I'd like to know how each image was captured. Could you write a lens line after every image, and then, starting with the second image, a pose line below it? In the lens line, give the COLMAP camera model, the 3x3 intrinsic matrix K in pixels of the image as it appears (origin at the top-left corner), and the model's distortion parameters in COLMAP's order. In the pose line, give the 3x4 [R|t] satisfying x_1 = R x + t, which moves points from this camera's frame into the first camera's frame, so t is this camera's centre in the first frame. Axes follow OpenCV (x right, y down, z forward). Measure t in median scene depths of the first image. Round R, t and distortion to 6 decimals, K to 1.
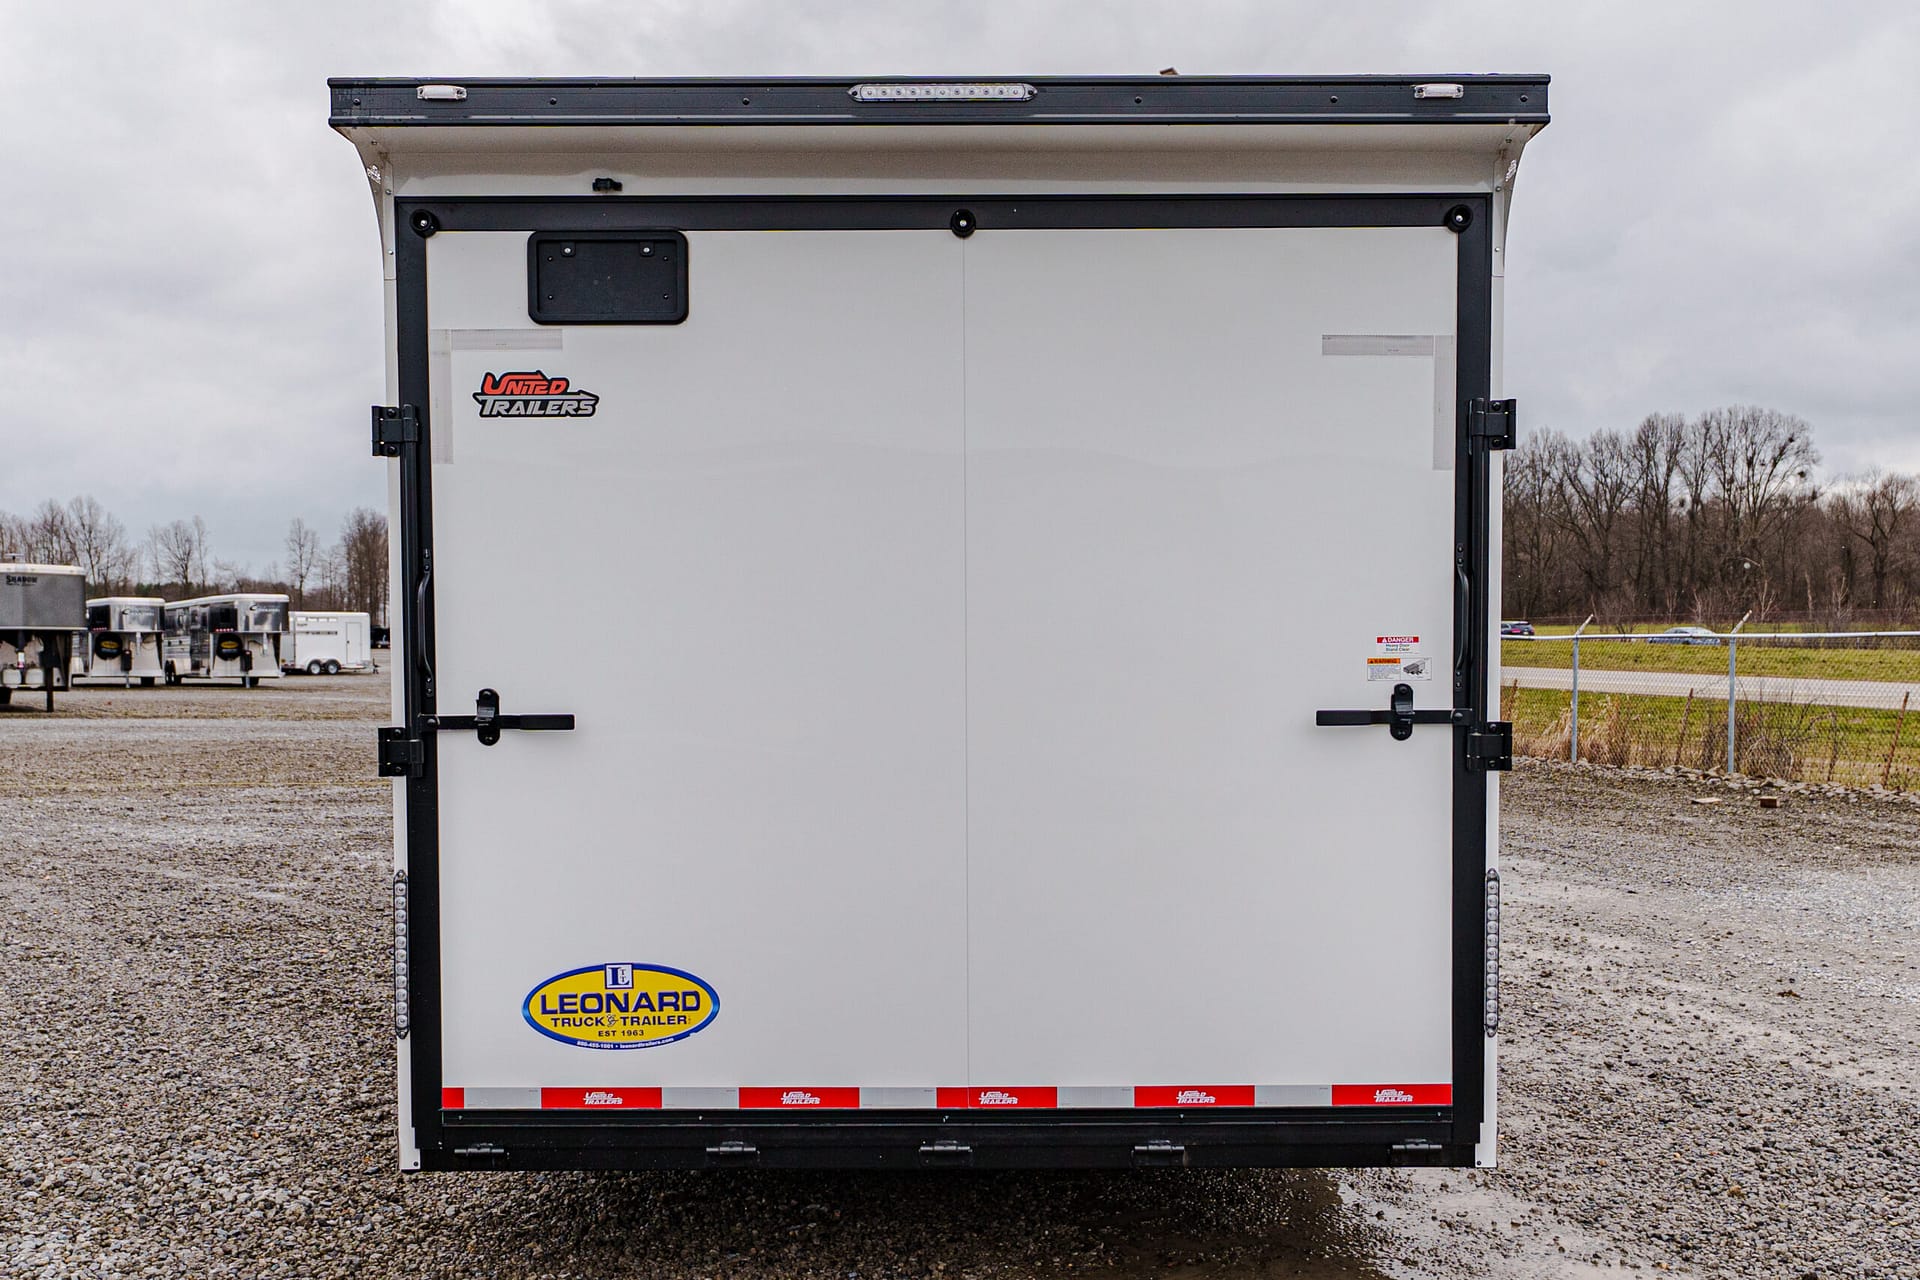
lens RADIAL K [[2031.0, 0, 954.6], [0, 2031.0, 636.9], [0, 0, 1]] dist [-0.003783, 0.000000]
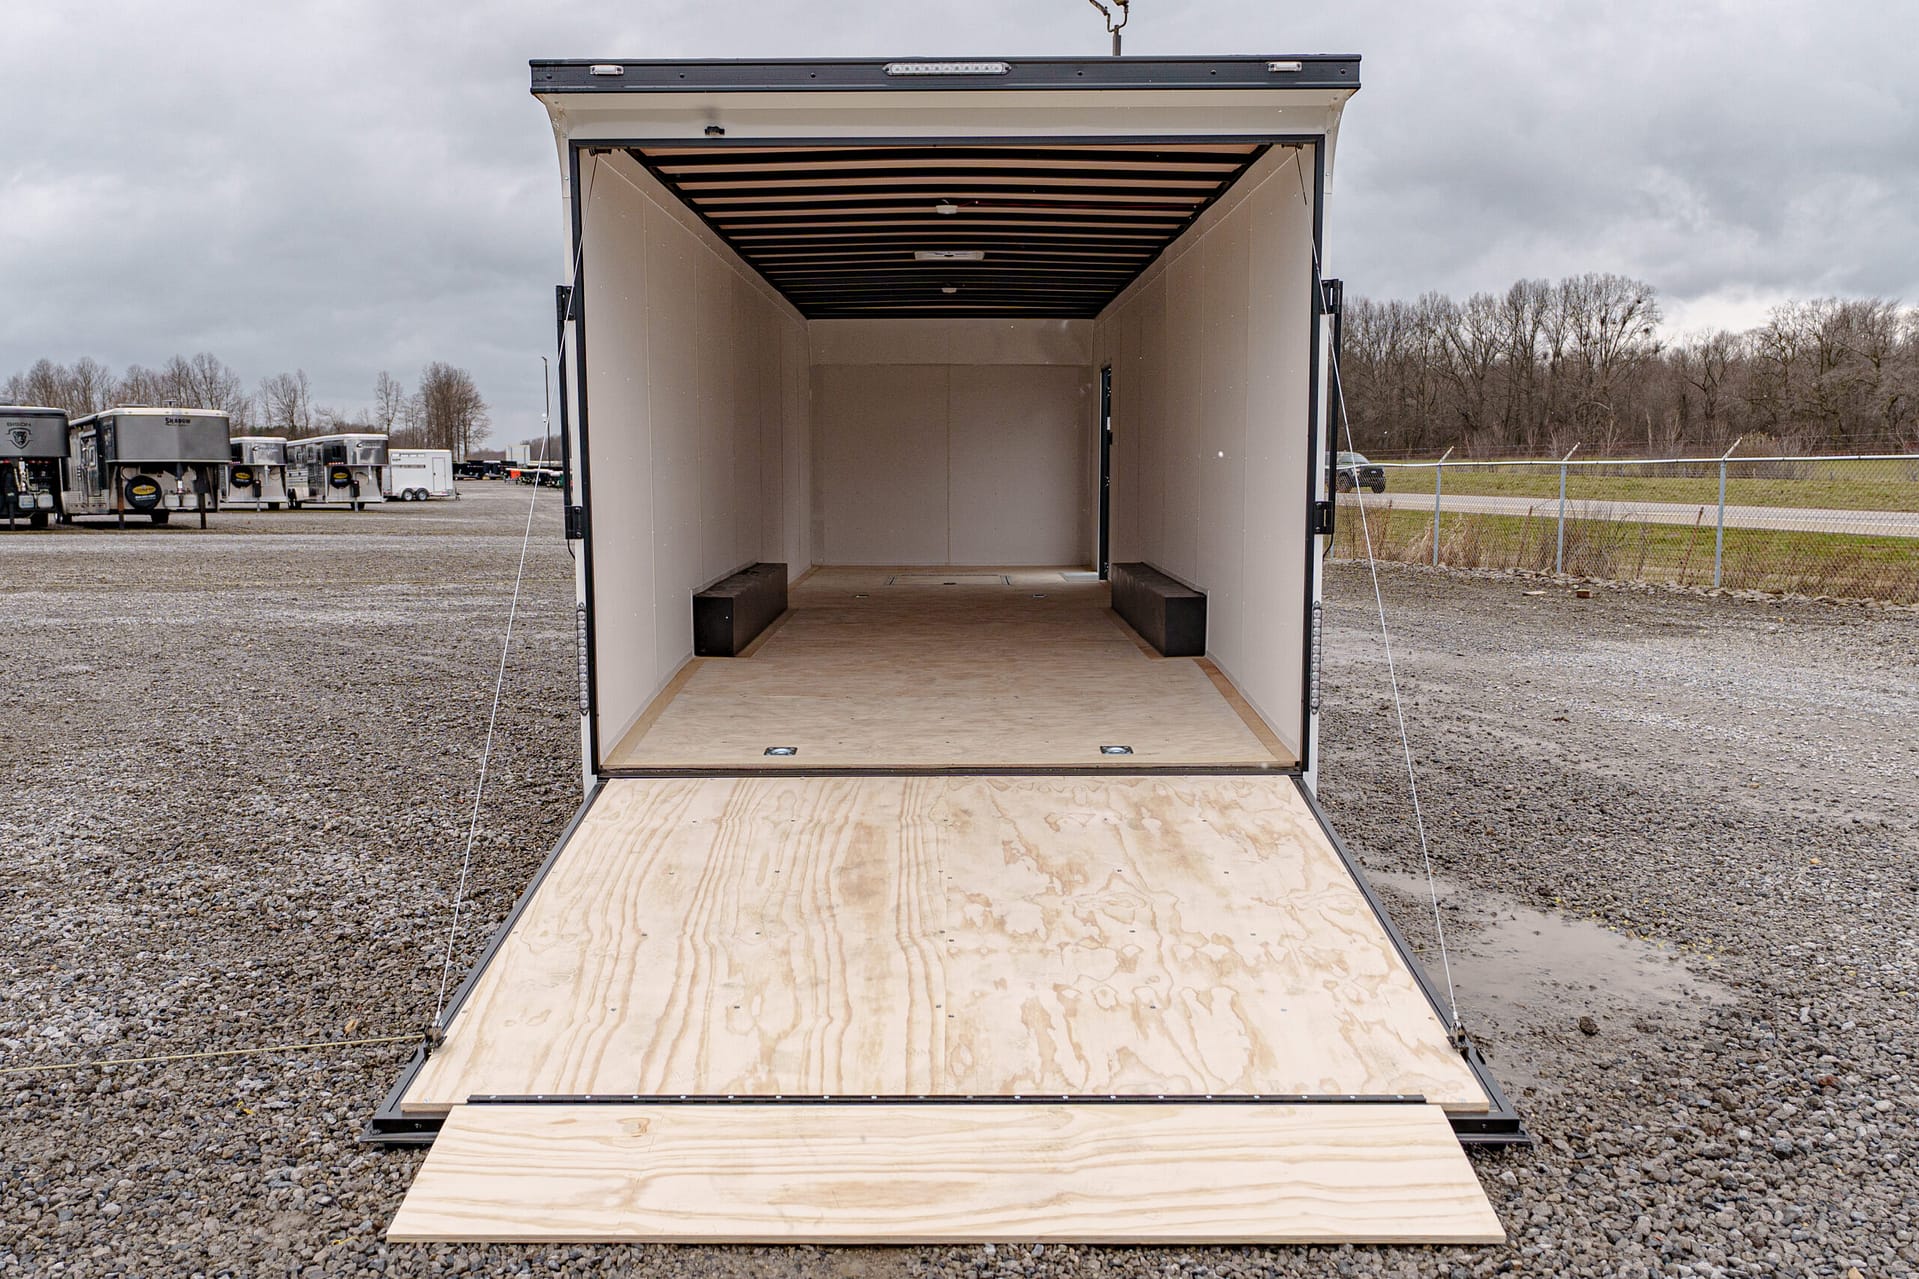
lens RADIAL K [[1841.8, 0, 928.8], [0, 1841.8, 665.0], [0, 0, 1]] dist [0.003564, 0.000000]
pose [[0.999993, -0.002667, 0.002514, -0.008634], [0.002407, 0.995169, 0.098151, 0.011231], [-0.002763, -0.098145, 0.995168, -0.135862]]
